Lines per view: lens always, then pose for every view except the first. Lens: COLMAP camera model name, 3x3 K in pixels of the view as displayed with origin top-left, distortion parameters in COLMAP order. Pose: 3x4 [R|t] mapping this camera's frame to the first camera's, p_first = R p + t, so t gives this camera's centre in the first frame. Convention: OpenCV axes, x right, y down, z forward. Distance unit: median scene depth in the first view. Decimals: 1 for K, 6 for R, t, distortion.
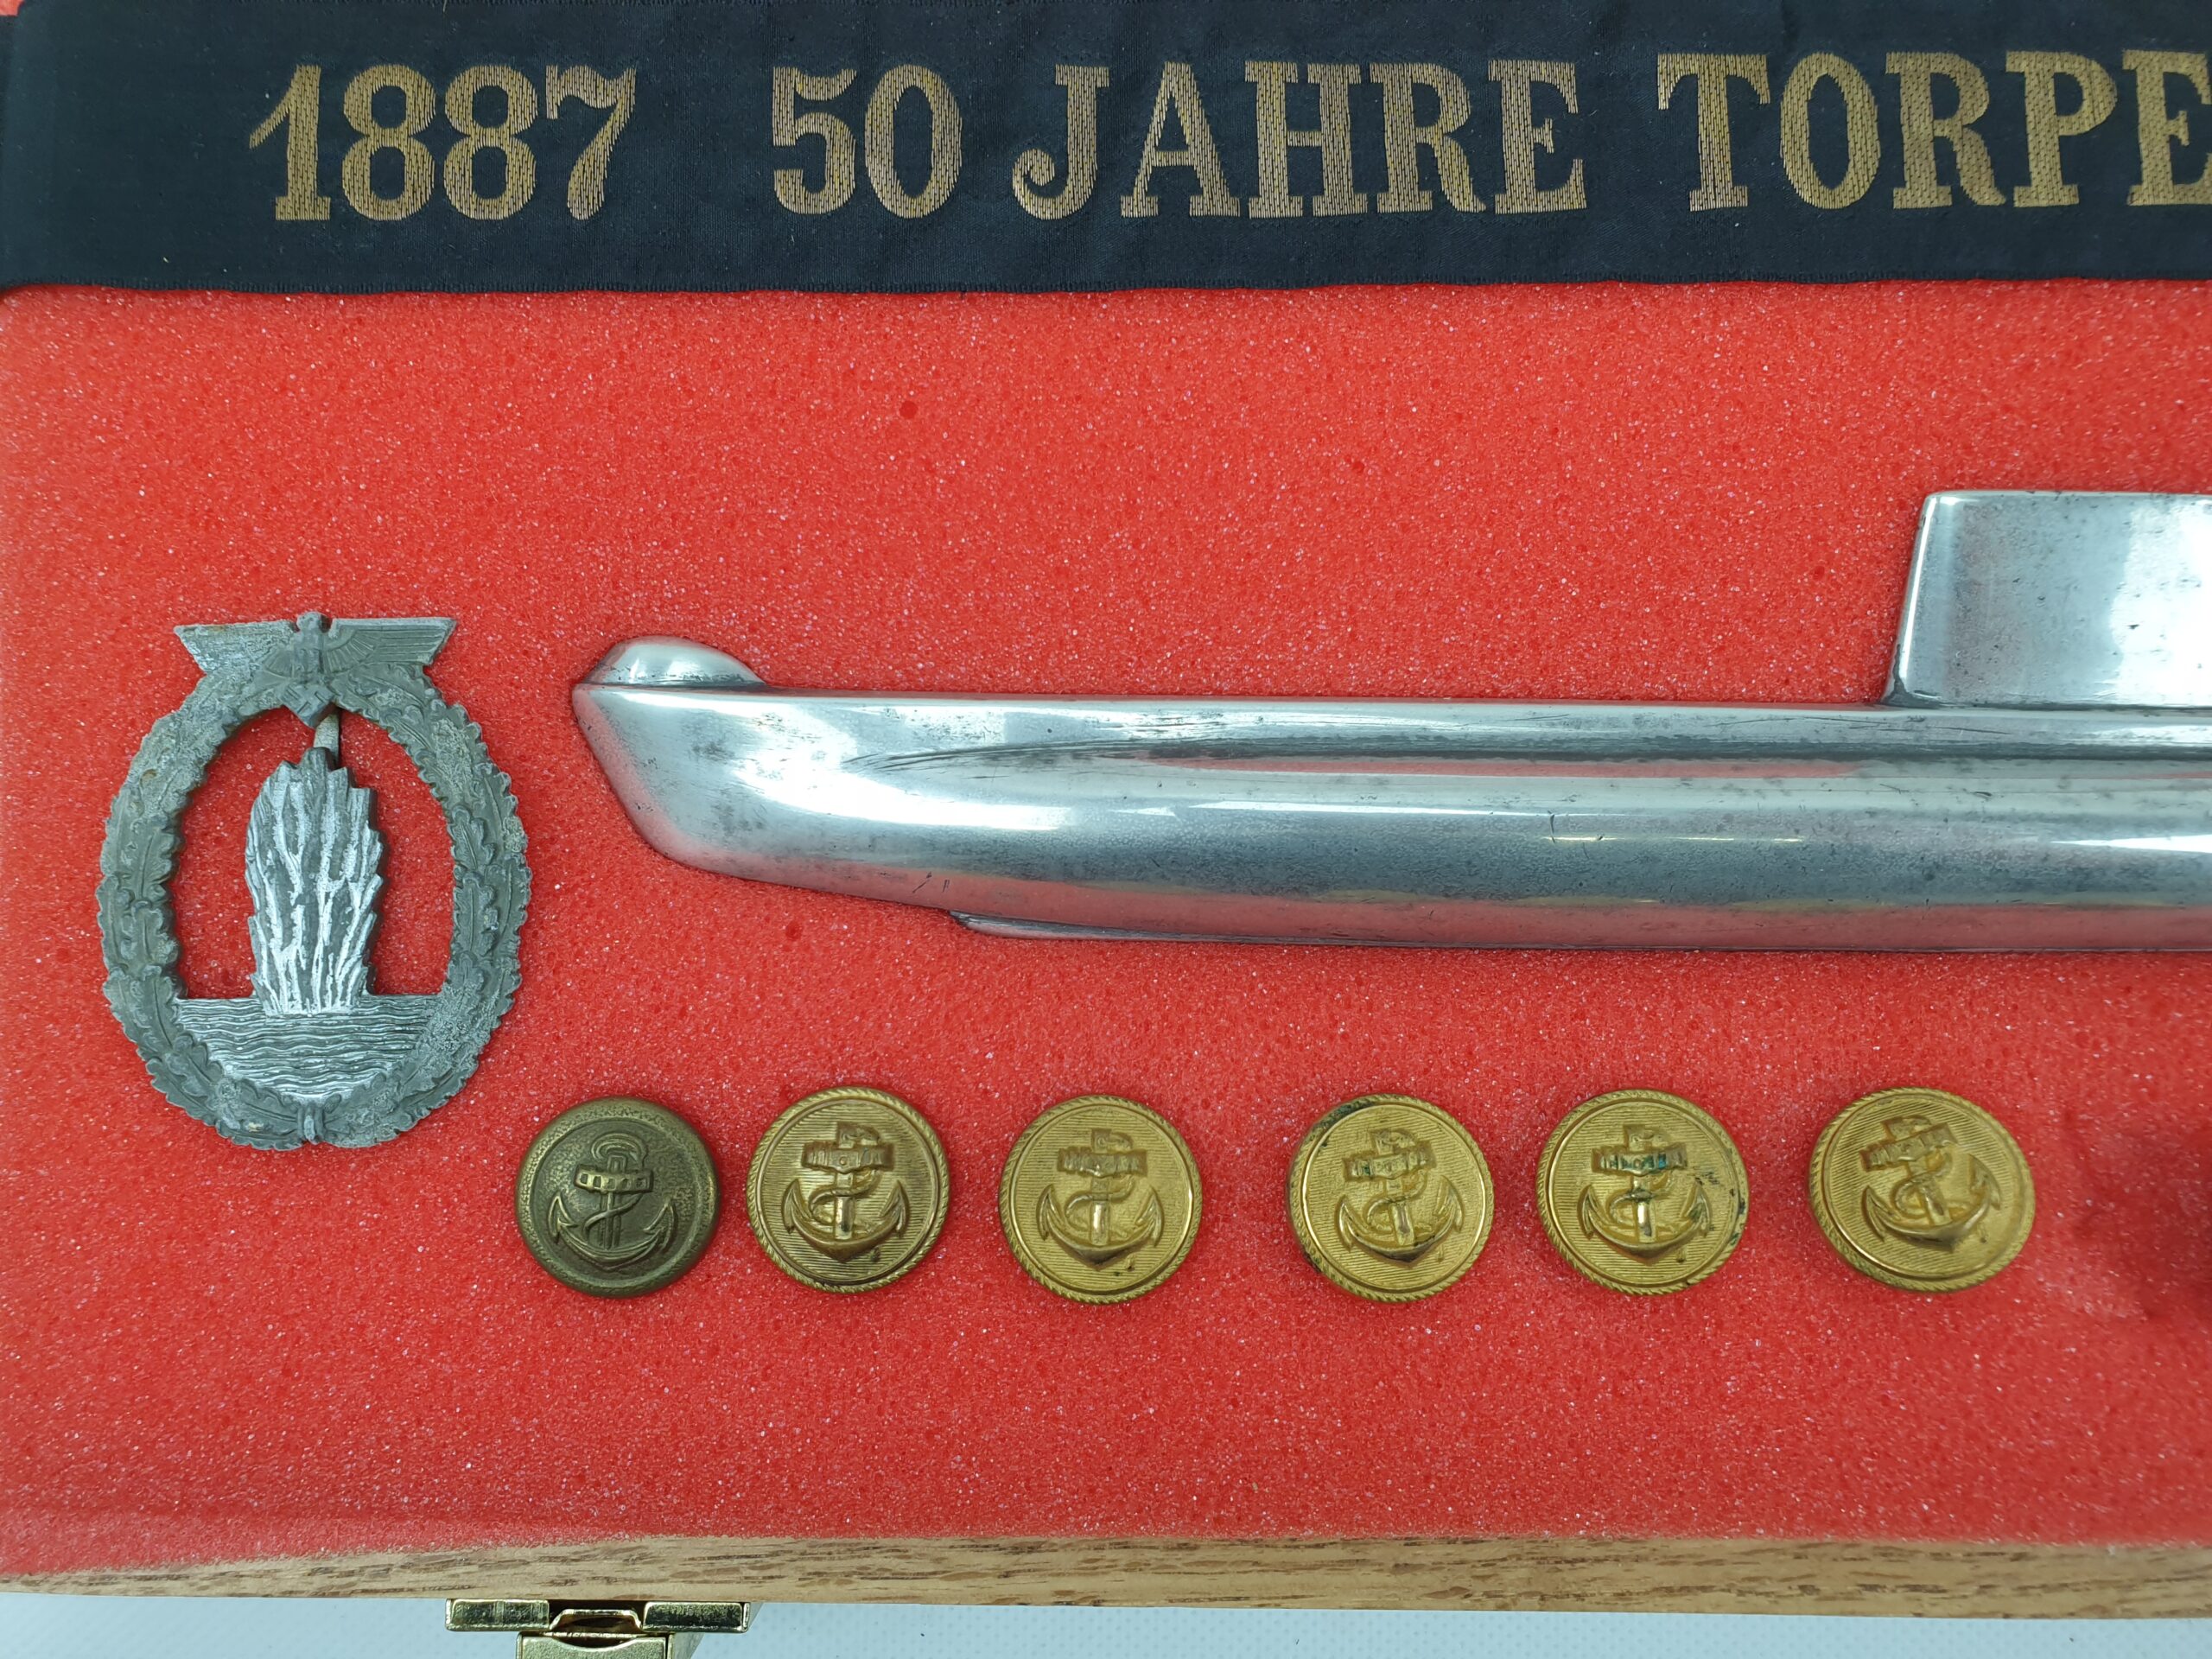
lens RADIAL K [[1749.7, 0, 1091.0], [0, 1749.7, 820.2], [0, 0, 1]] dist [-0.021703, 0.012989]
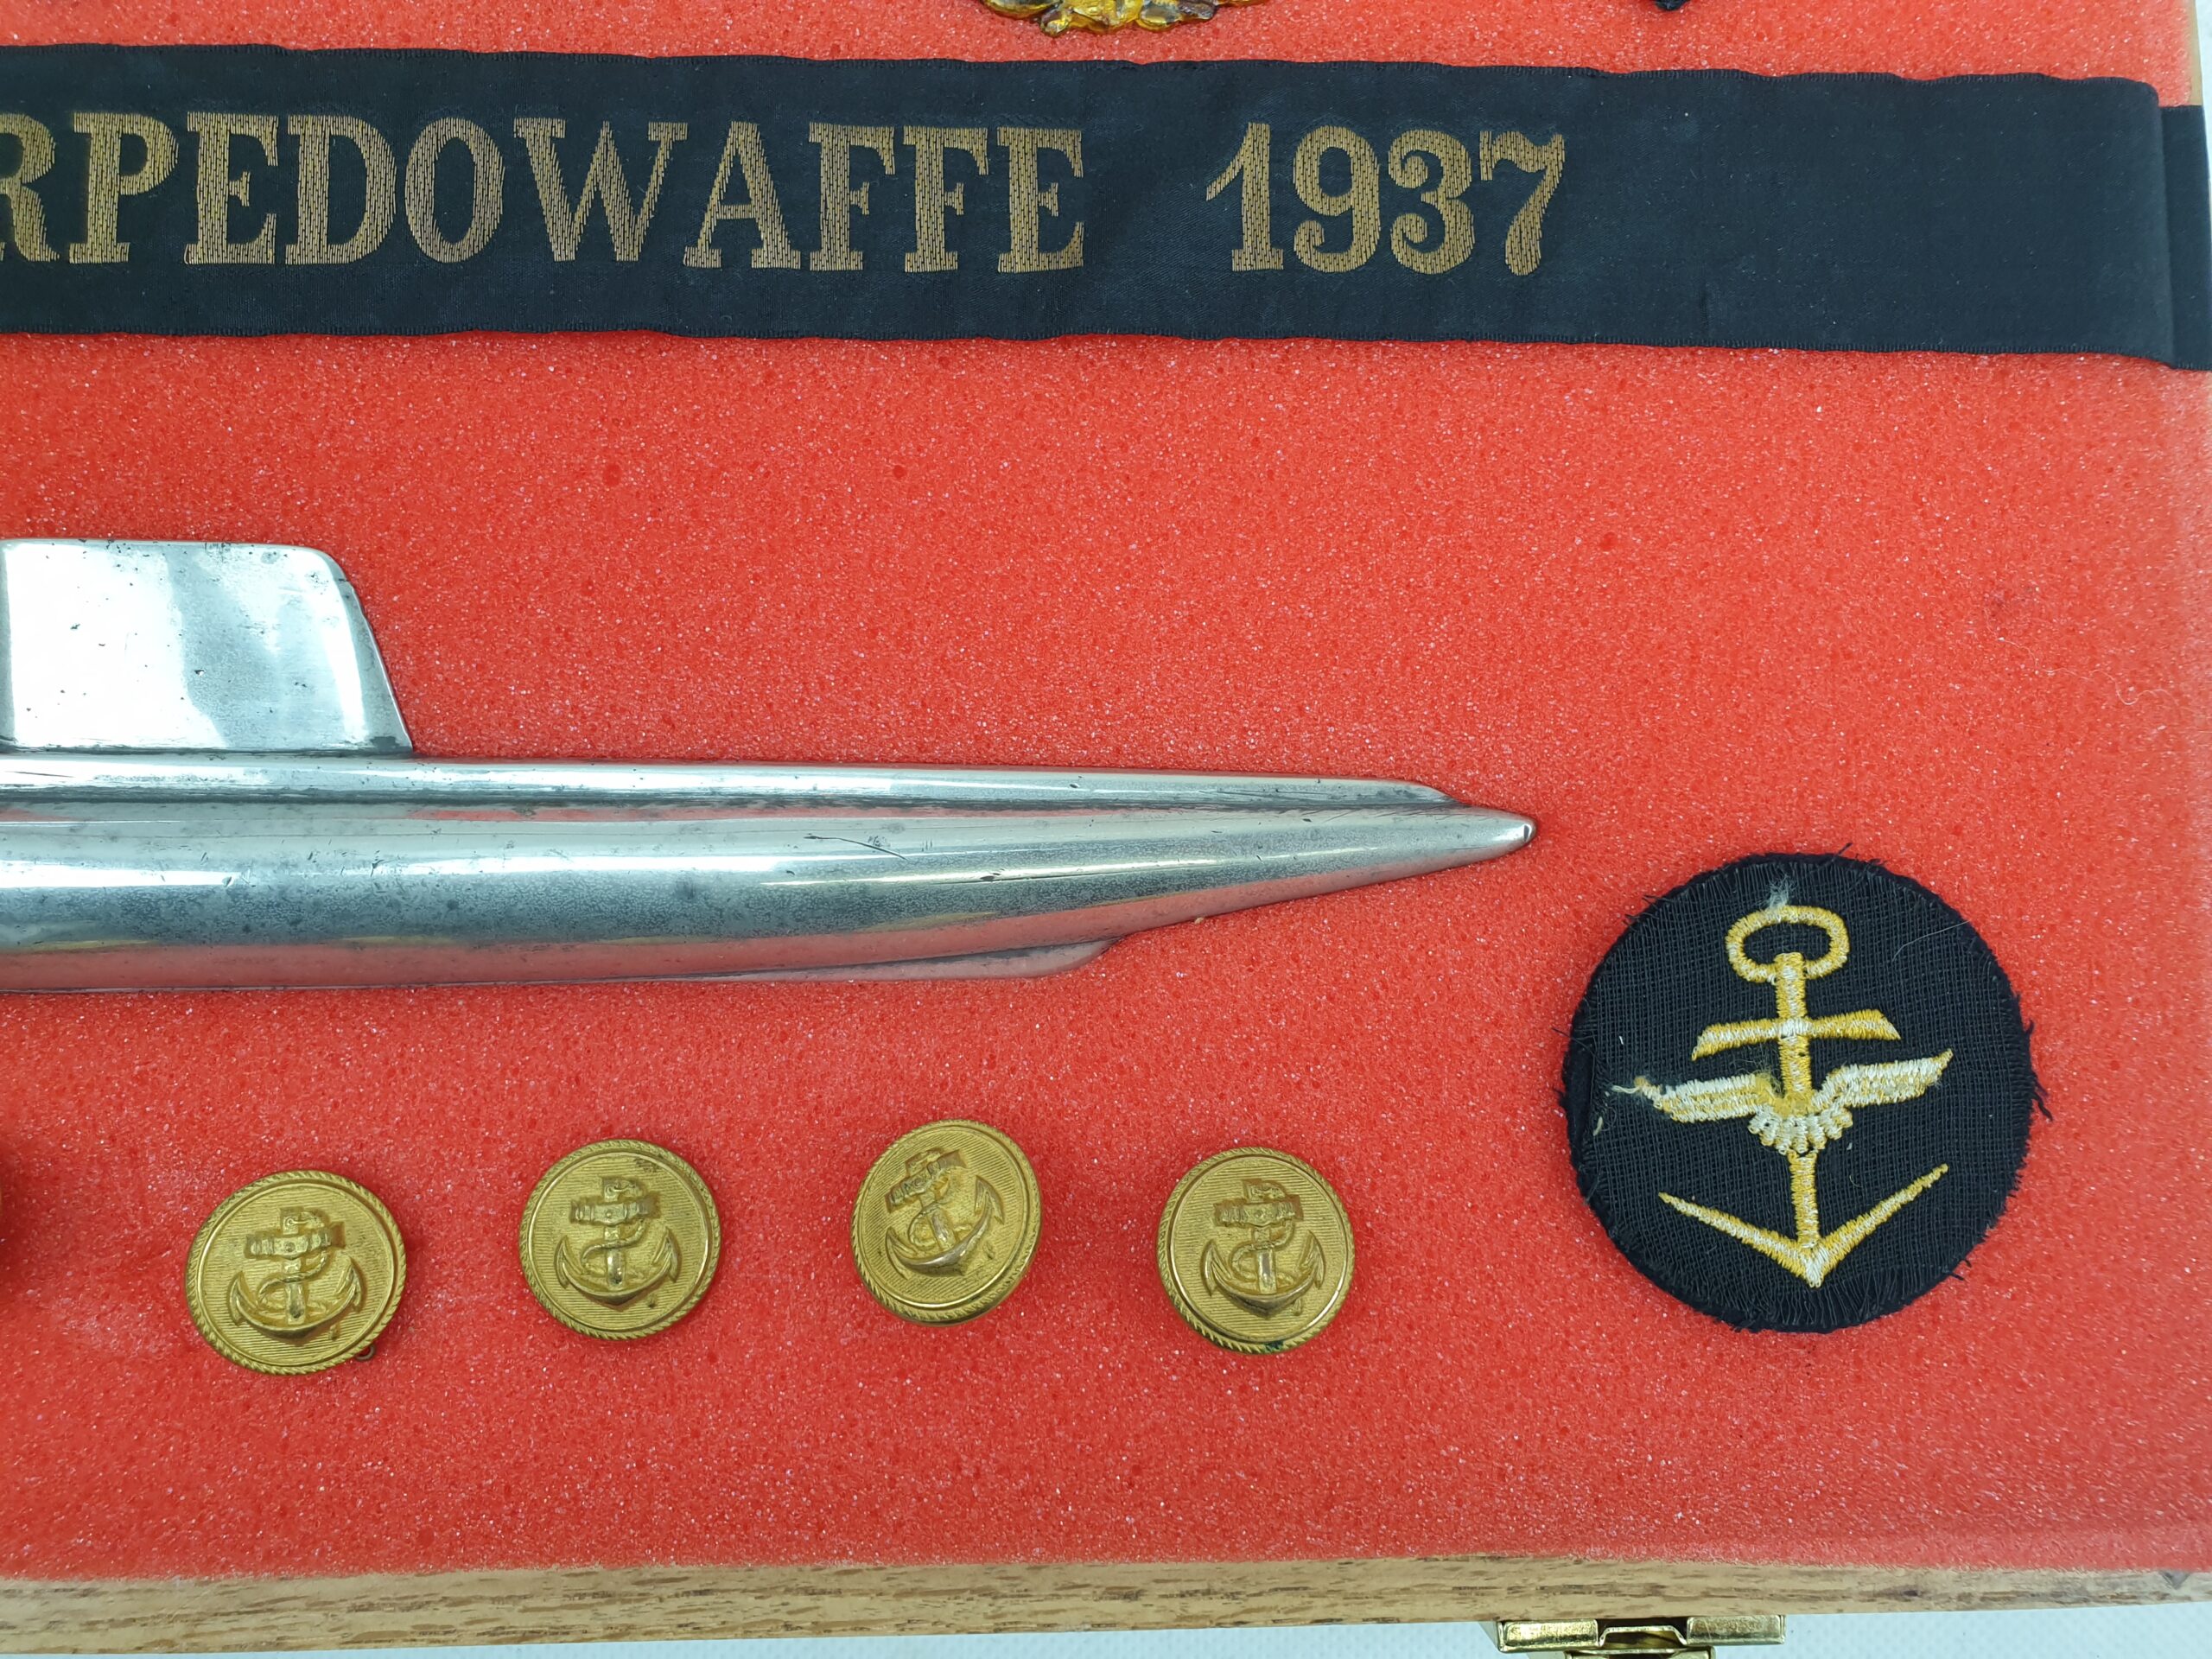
lens RADIAL K [[1726.2, 0, 1098.8], [0, 1726.2, 828.3], [0, 0, 1]] dist [-0.019919, 0.013197]
pose [[0.997396, -0.007053, 0.071779, 1.054522], [0.008438, 0.999784, -0.019013, 0.003750], [-0.071629, 0.019570, 0.997239, -0.042599]]
